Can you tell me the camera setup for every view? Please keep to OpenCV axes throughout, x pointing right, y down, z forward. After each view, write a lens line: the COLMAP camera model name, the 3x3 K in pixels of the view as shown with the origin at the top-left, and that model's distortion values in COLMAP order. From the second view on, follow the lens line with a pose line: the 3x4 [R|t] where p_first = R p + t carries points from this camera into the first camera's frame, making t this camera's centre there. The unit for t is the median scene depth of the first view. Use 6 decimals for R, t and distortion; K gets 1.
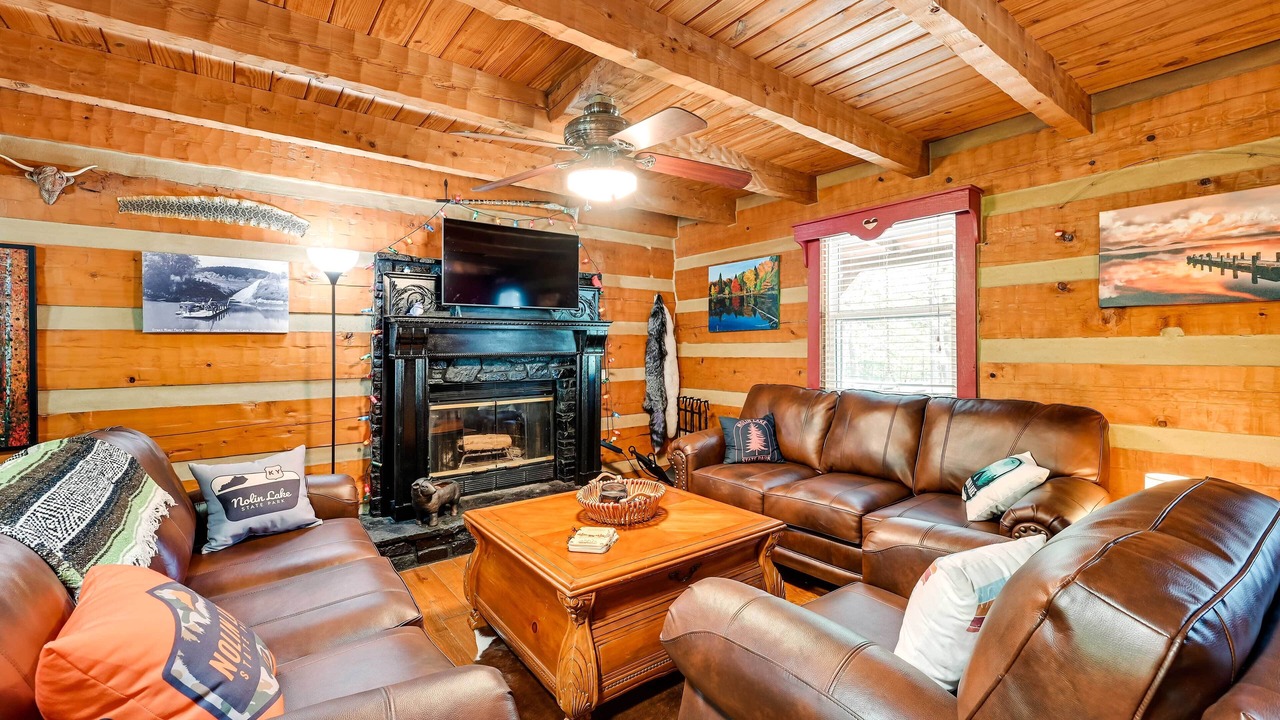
lens RADIAL K [[536.6, 0, 642.4], [0, 536.6, 339.6], [0, 0, 1]] dist [0.000459, 0.000083]
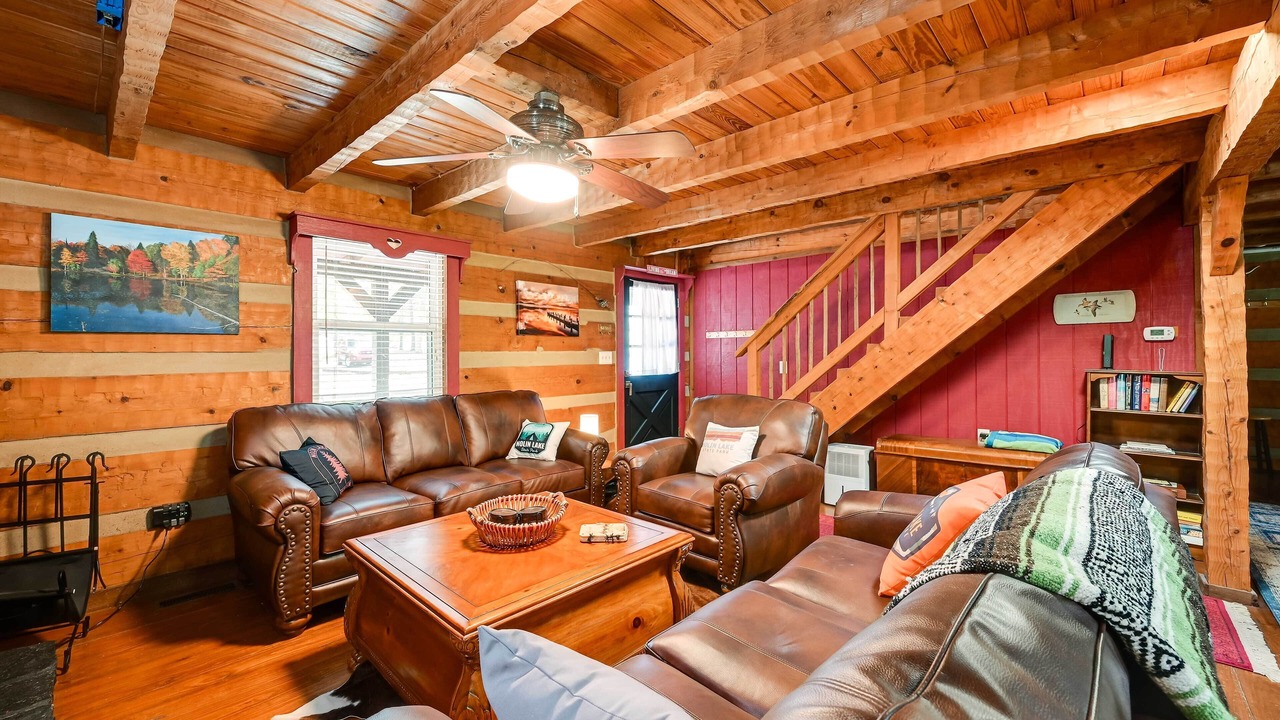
lens RADIAL K [[512.0, 0, 639.5], [0, 512.0, 354.3], [0, 0, 1]] dist [0.002158, 0.000404]
pose [[-0.165520, 0.009152, 0.986164, -0.681596], [-0.003639, 0.999944, -0.009891, 0.016171], [-0.986200, -0.005226, -0.165477, 0.695951]]
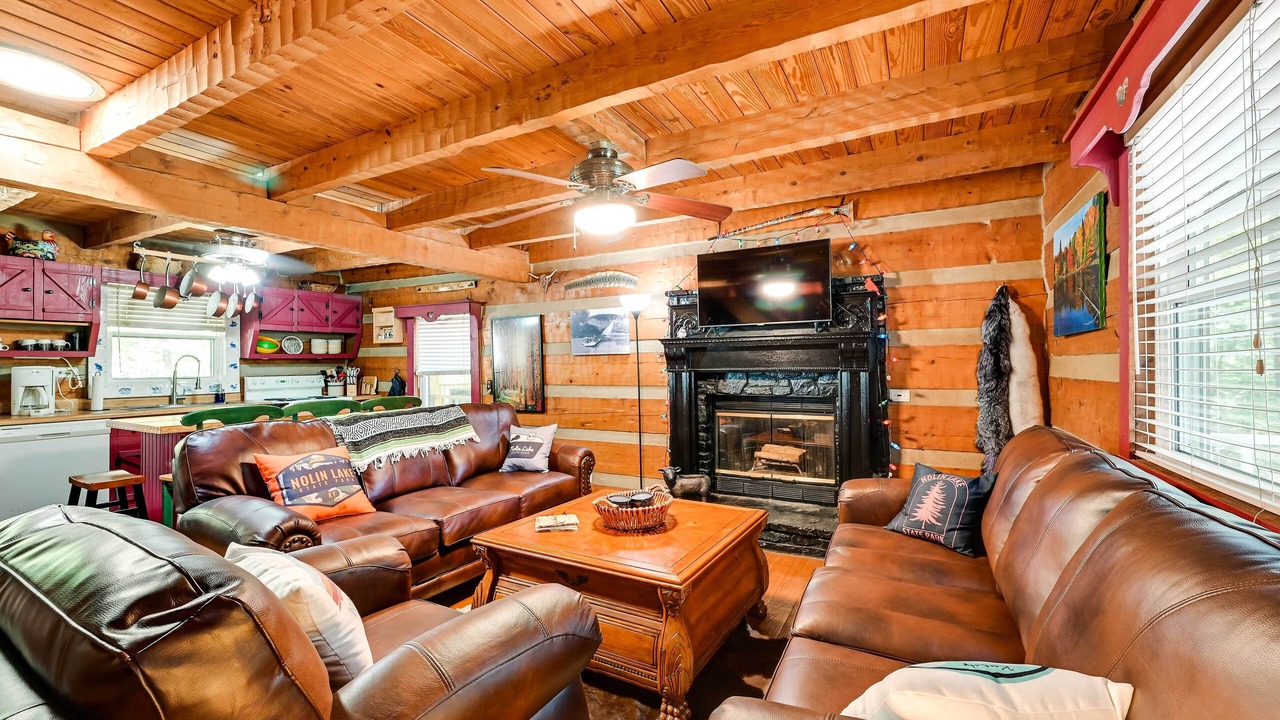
lens RADIAL K [[512.0, 0, 639.5], [0, 512.0, 354.3], [0, 0, 1]] dist [0.002158, 0.000404]
pose [[0.403483, -0.016218, -0.914844, 0.647348], [0.018874, 0.999778, -0.009399, 0.003011], [0.914793, -0.013474, 0.403699, 0.435884]]
